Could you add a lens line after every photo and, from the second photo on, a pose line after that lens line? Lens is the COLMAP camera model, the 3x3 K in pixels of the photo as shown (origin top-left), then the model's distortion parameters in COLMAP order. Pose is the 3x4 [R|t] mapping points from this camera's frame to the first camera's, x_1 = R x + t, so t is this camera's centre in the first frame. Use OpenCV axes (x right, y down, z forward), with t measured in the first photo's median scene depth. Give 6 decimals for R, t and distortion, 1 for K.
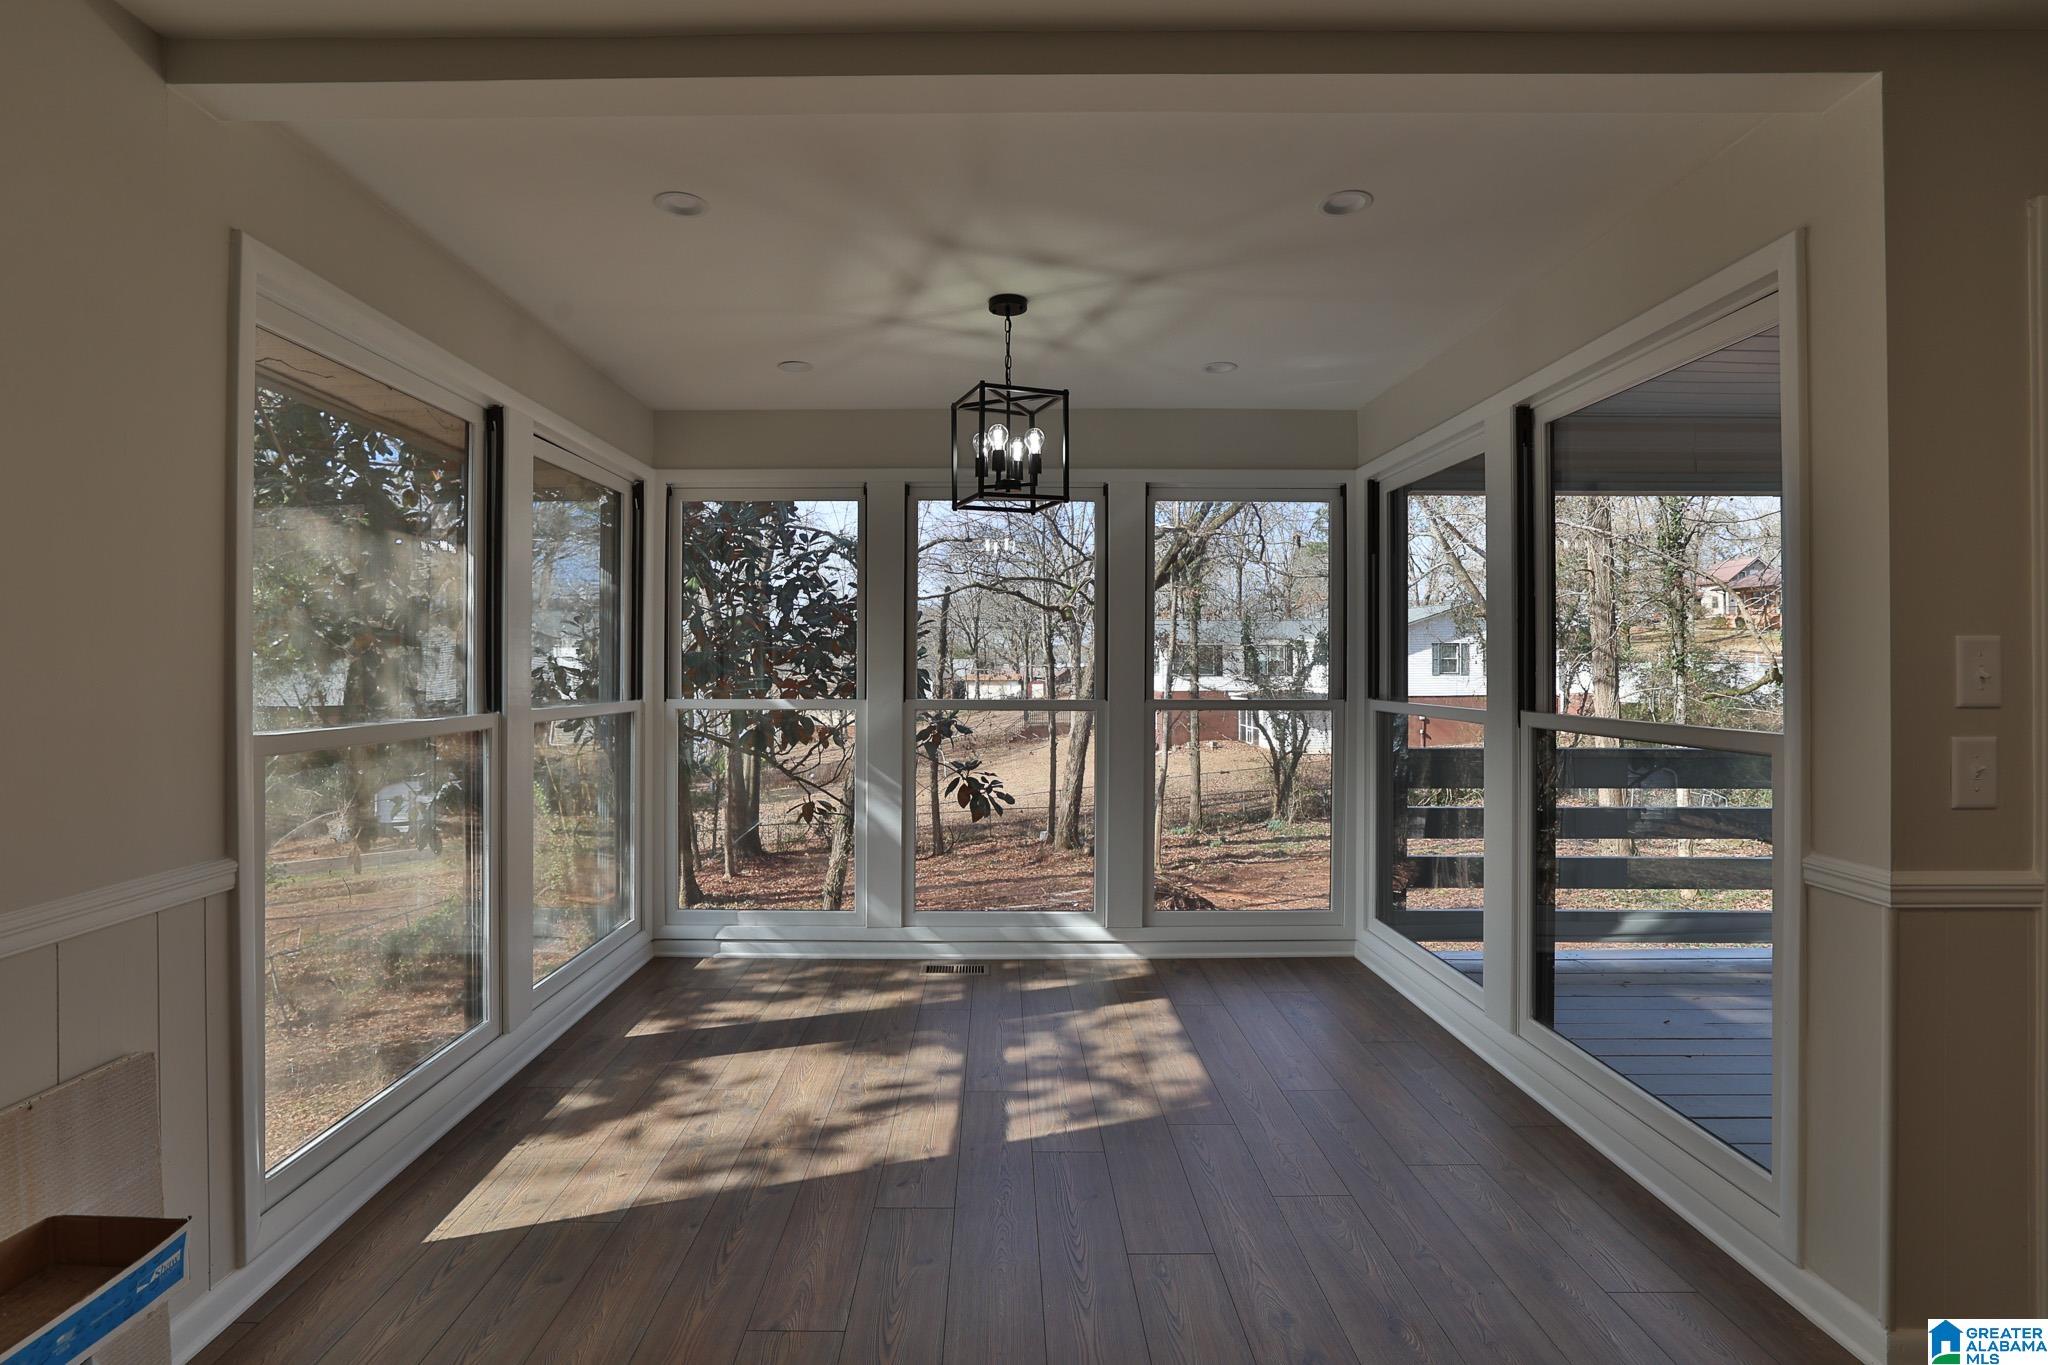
lens RADIAL K [[936.2, 0, 995.2], [0, 936.2, 657.4], [0, 0, 1]] dist [-0.051843, 0.019763]
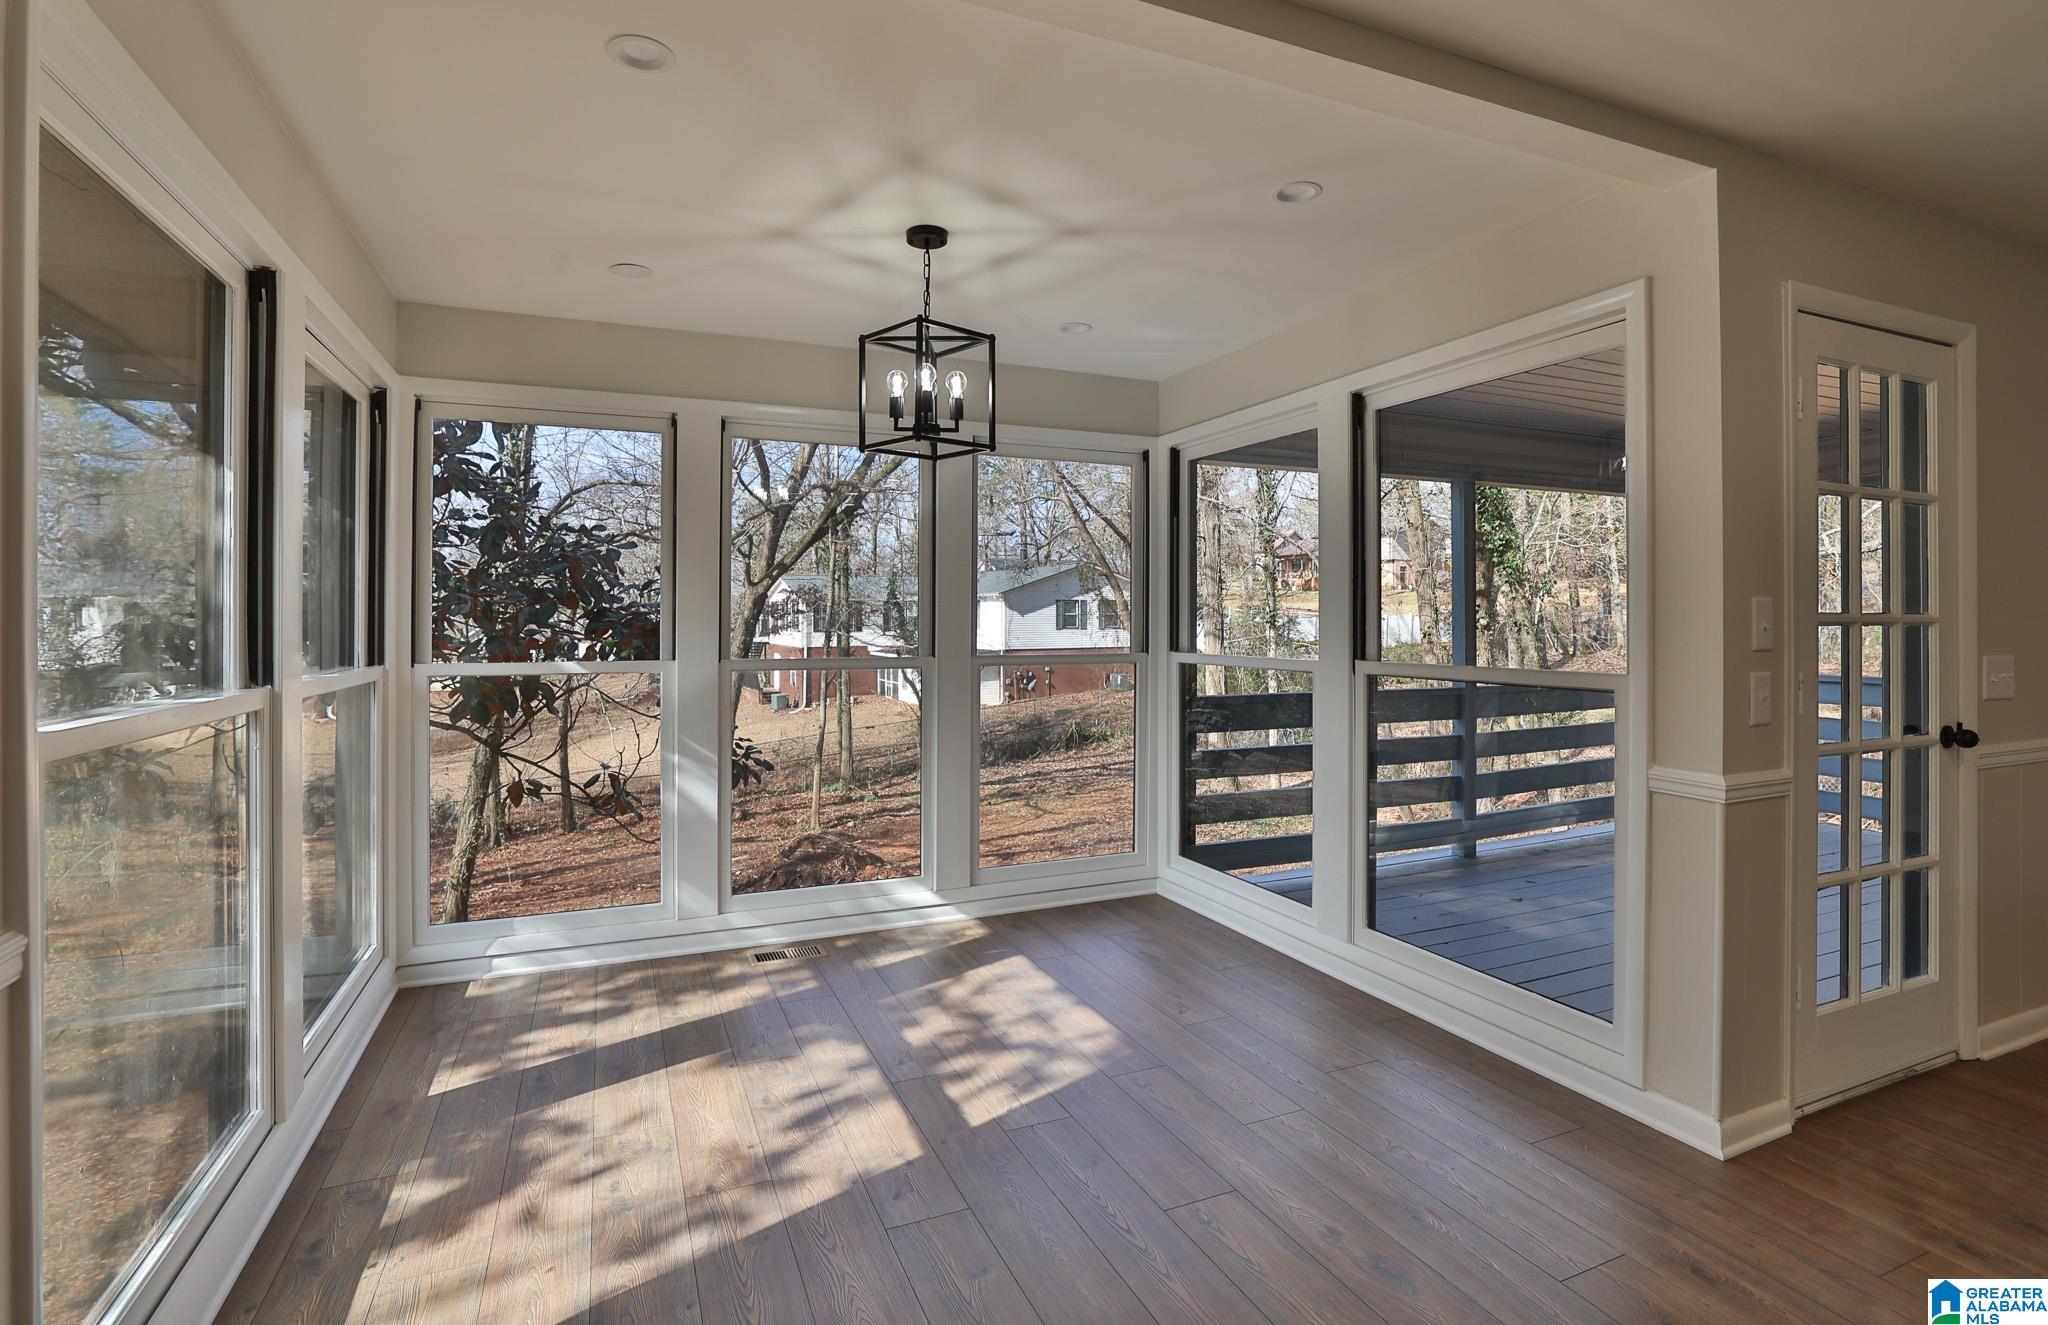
lens RADIAL K [[947.9, 0, 988.6], [0, 947.9, 610.7], [0, 0, 1]] dist [-0.052734, 0.019597]
pose [[0.921923, 0.002169, 0.387367, -0.250361], [-0.001368, 0.999996, -0.002343, 0.000217], [-0.387371, 0.001630, 0.921923, 0.086095]]
